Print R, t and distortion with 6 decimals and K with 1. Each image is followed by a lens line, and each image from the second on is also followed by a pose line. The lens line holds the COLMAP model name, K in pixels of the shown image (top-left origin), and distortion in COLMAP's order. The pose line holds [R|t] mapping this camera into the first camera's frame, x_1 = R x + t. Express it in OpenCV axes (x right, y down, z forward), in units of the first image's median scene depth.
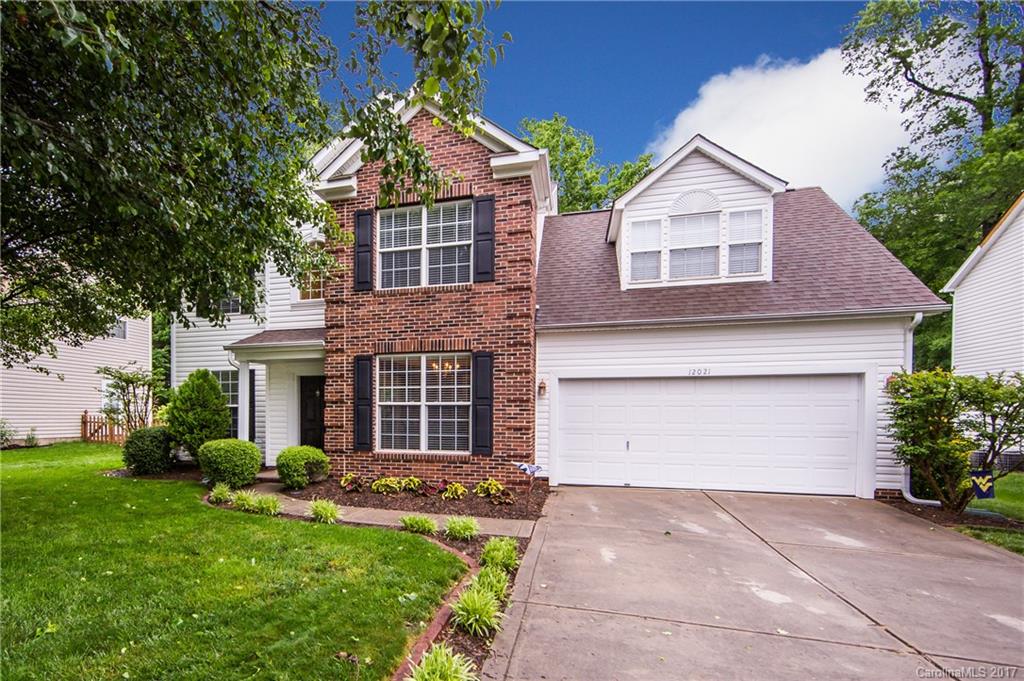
lens RADIAL K [[410.2, 0, 509.8], [0, 410.2, 340.2], [0, 0, 1]] dist [-0.001879, -0.000184]
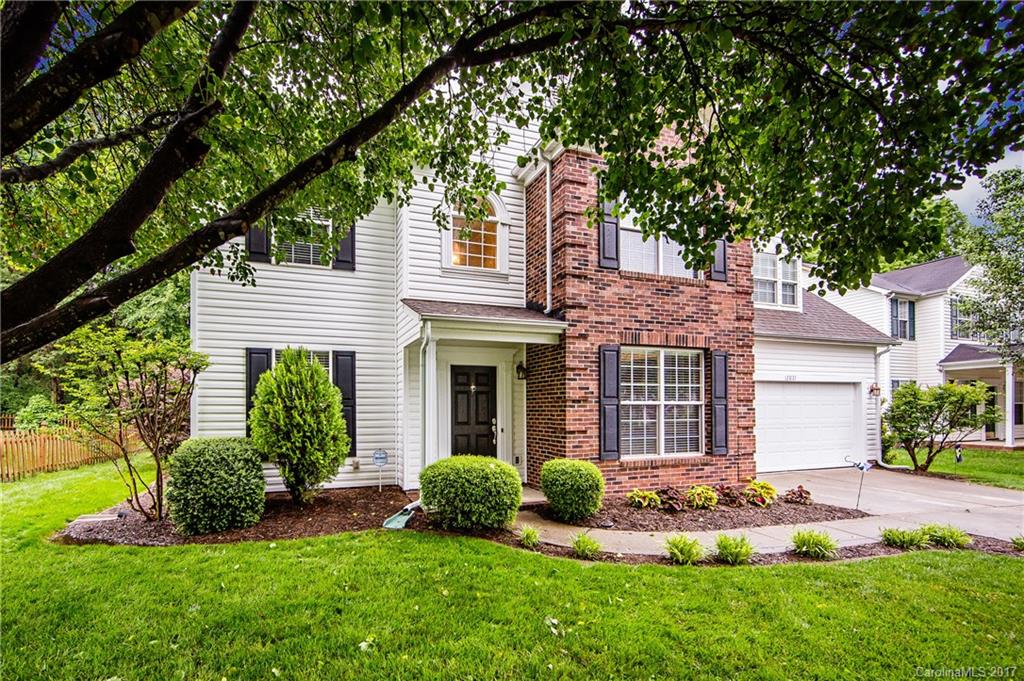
lens RADIAL K [[351.5, 0, 512.0], [0, 351.5, 340.5], [0, 0, 1]] dist [-0.000397, -0.000004]
pose [[0.886169, 0.081607, 0.456119, -0.868788], [-0.079331, 0.996555, -0.024172, 0.061548], [-0.456520, -0.014764, 0.889591, 0.456026]]
